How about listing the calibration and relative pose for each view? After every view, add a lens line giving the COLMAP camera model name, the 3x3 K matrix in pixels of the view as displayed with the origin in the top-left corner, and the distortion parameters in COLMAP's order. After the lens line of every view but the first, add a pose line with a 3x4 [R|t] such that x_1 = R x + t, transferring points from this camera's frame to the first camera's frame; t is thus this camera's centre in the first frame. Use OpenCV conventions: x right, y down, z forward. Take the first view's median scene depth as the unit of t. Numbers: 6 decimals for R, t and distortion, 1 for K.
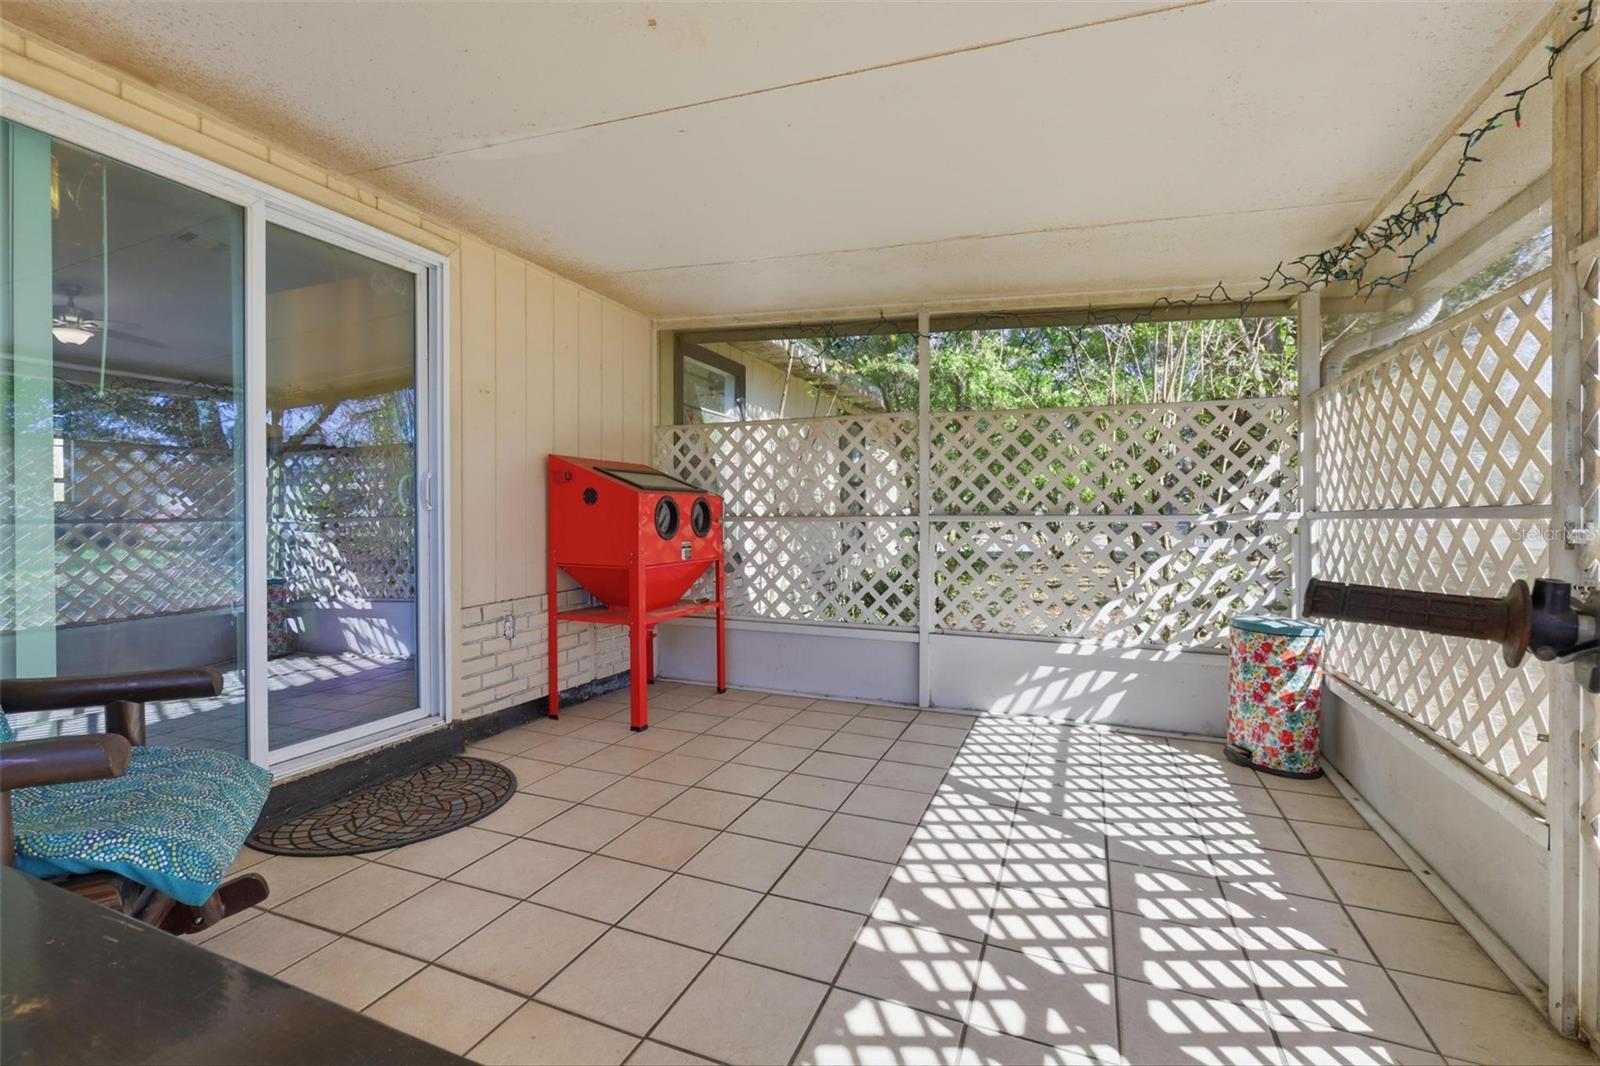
lens RADIAL K [[713.6, 0, 796.6], [0, 713.6, 526.2], [0, 0, 1]] dist [-0.002680, 0.001198]
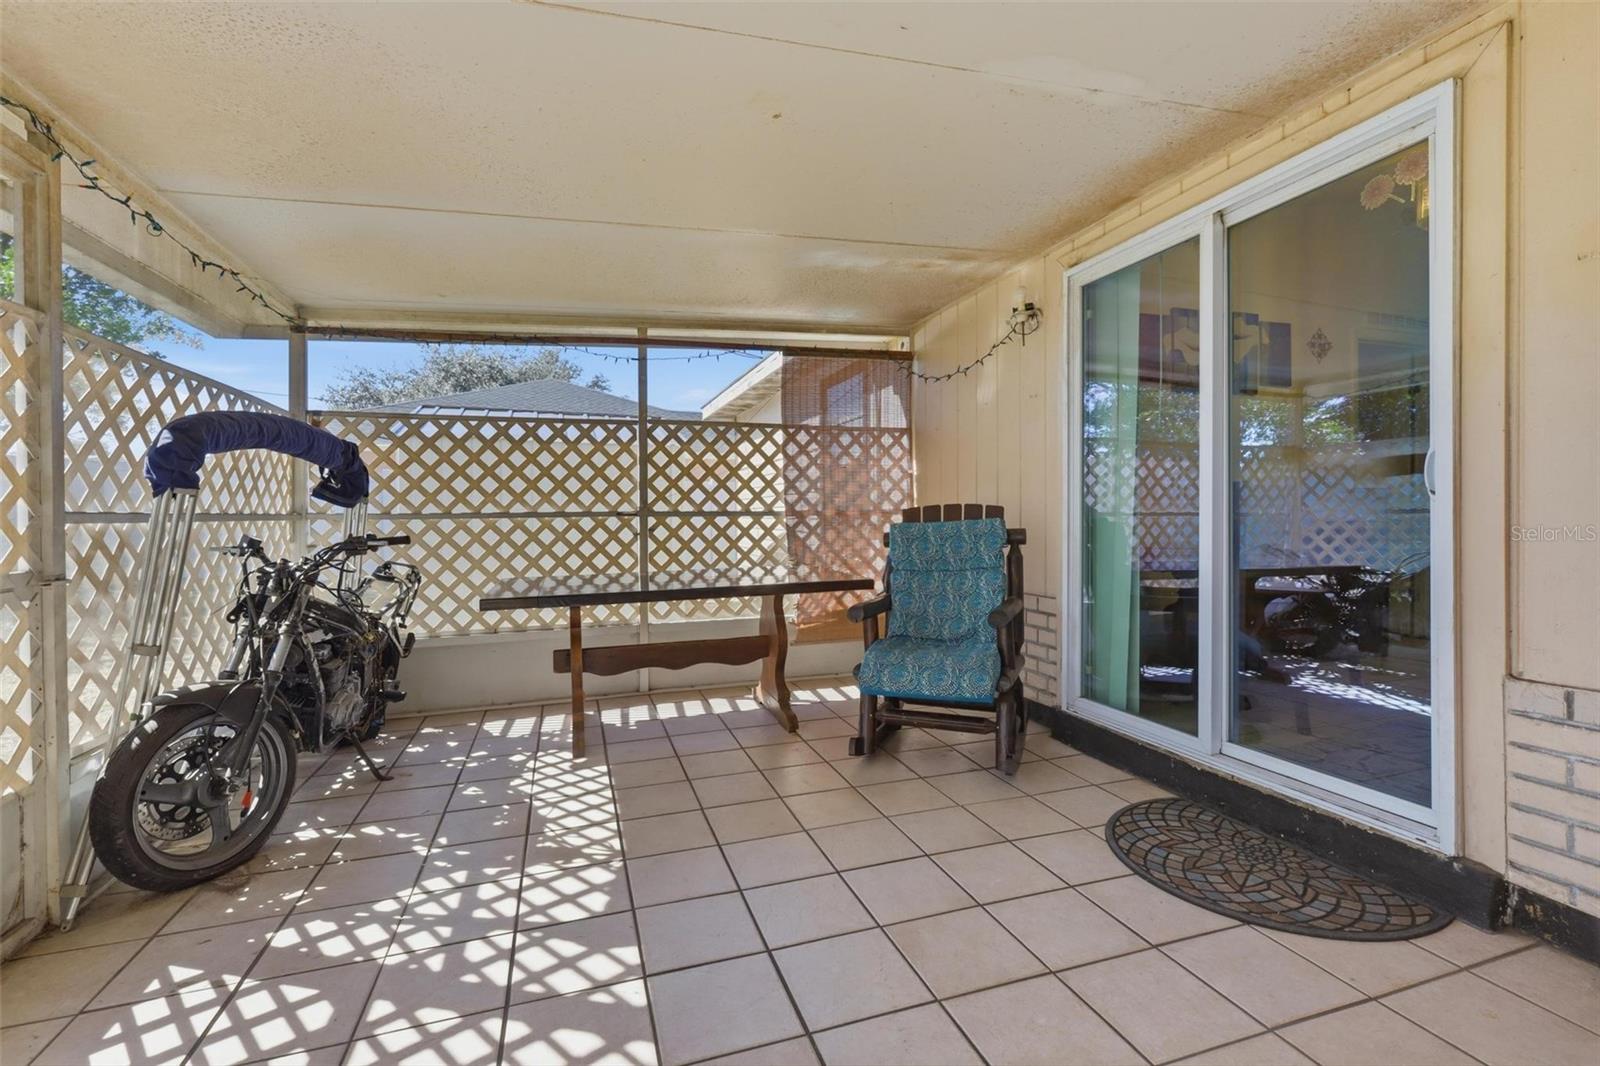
lens RADIAL K [[713.6, 0, 791.3], [0, 713.6, 526.9], [0, 0, 1]] dist [-0.002680, 0.001198]
pose [[-0.771398, 0.010612, -0.636264, 0.551566], [-0.000542, 0.999850, 0.017333, -0.017800], [0.636353, 0.013715, -0.771276, 1.913954]]
